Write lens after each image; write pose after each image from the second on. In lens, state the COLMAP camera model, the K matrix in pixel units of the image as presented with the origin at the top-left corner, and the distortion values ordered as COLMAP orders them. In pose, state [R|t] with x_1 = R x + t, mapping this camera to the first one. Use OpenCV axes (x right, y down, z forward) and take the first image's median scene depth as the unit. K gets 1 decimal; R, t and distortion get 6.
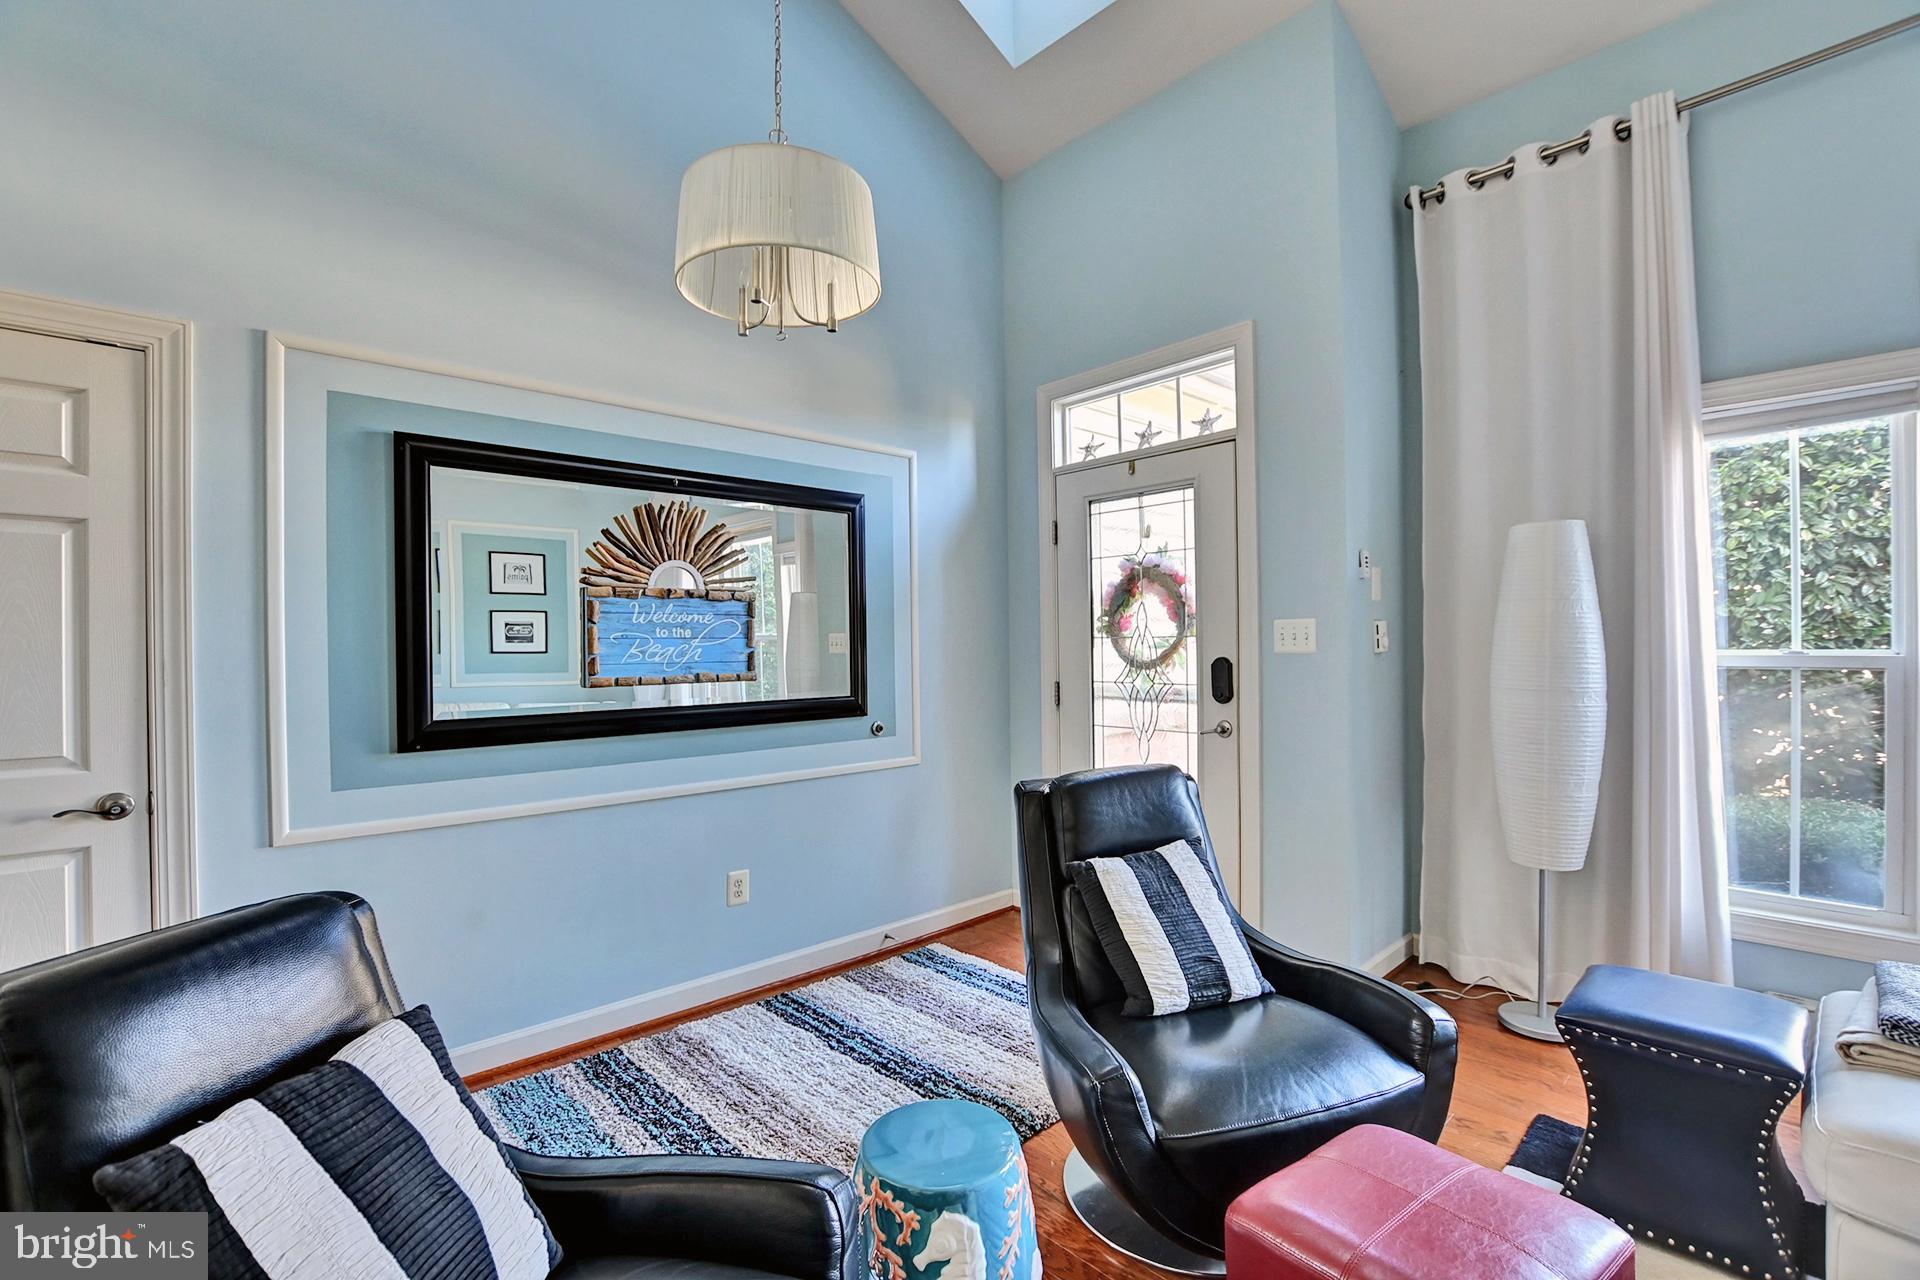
lens RADIAL K [[847.4, 0, 950.6], [0, 847.4, 647.6], [0, 0, 1]] dist [-0.032532, 0.003318]
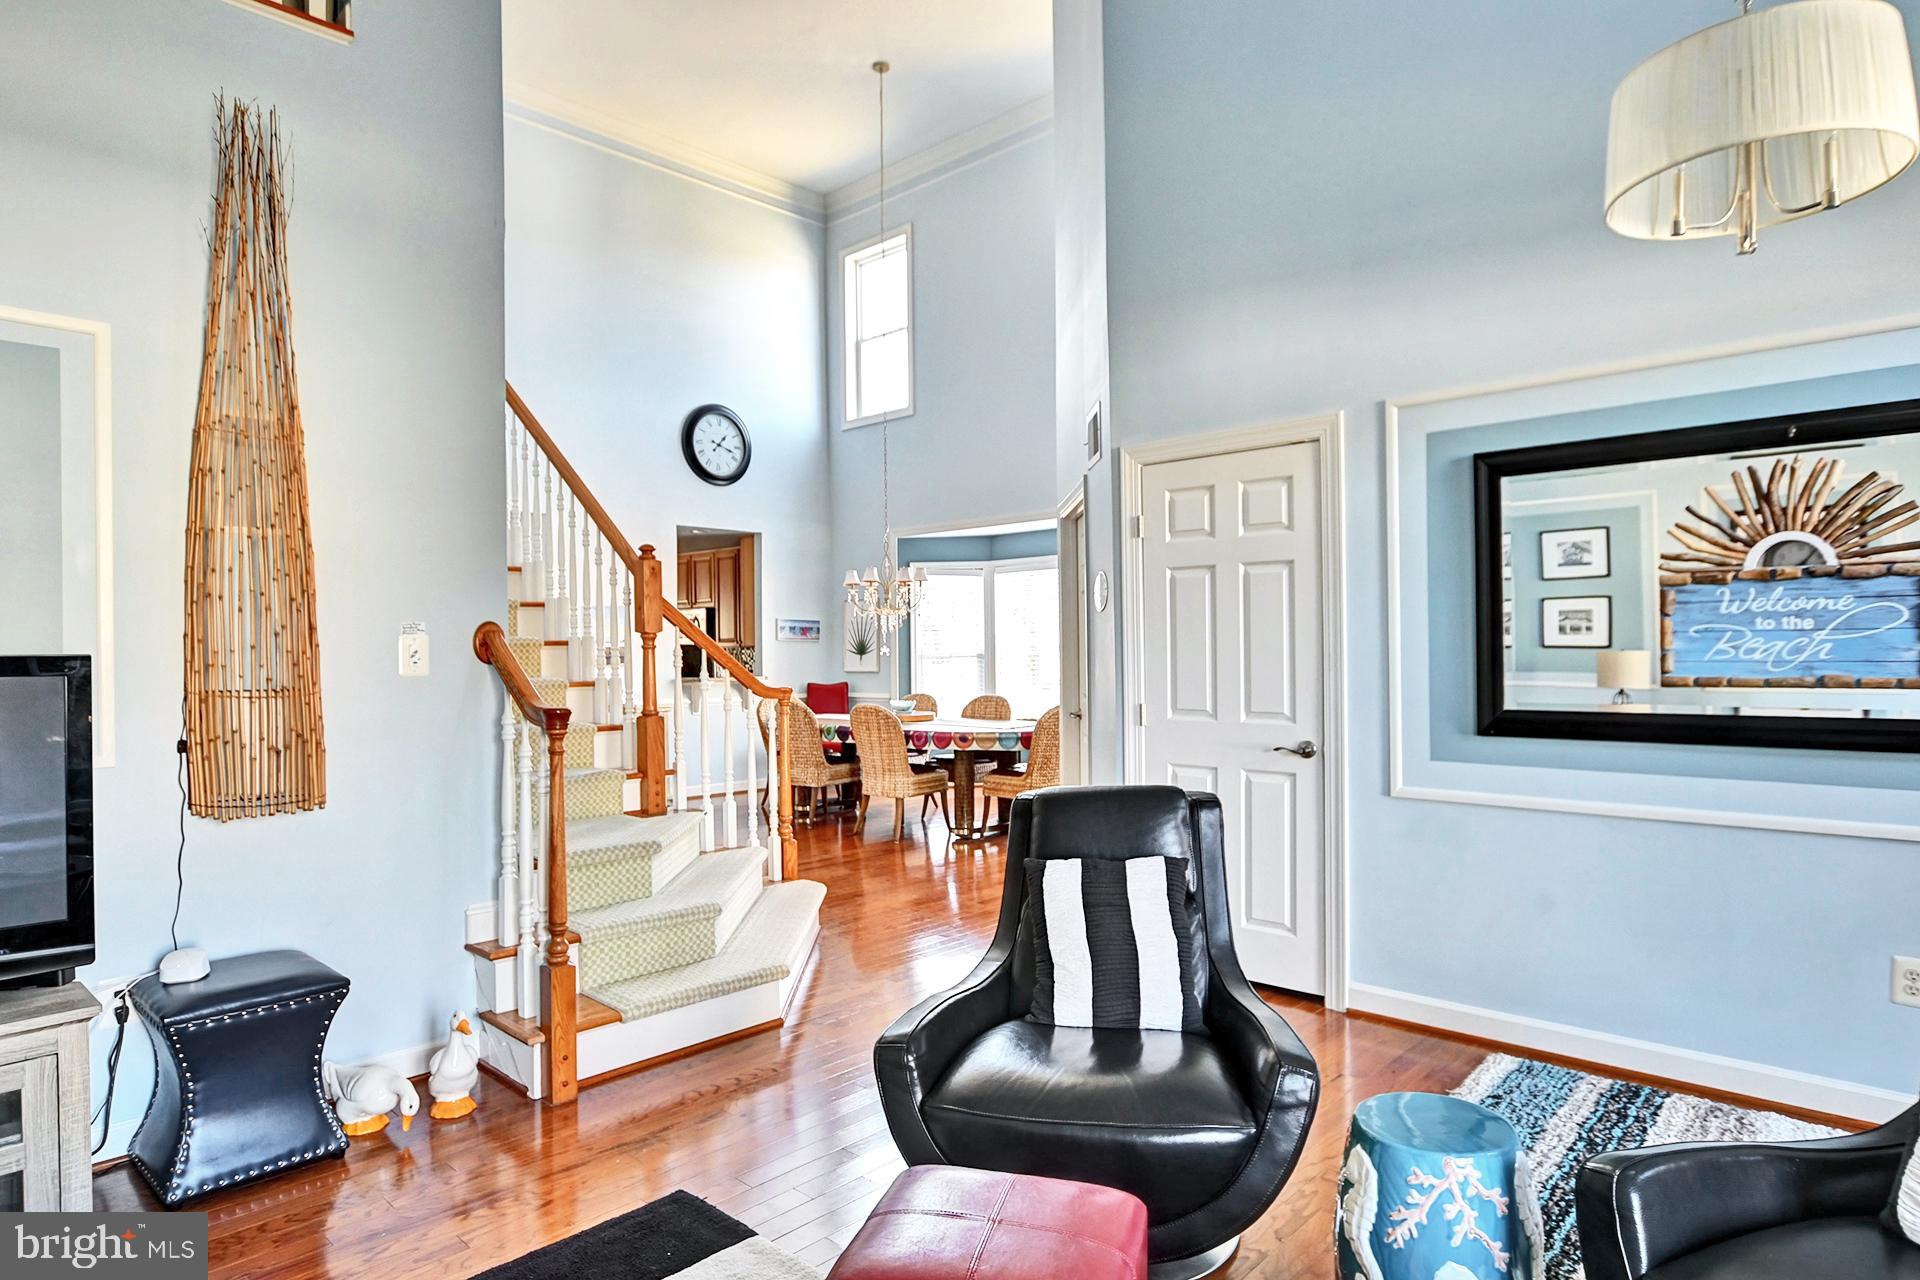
lens RADIAL K [[1058.9, 0, 955.5], [0, 1058.9, 641.2], [0, 0, 1]] dist [-0.029936, -0.000177]
pose [[0.075417, 0.000555, -0.997152, 0.702692], [0.008502, 0.999963, 0.001200, -0.010120], [0.997116, -0.008568, 0.075409, 0.177577]]
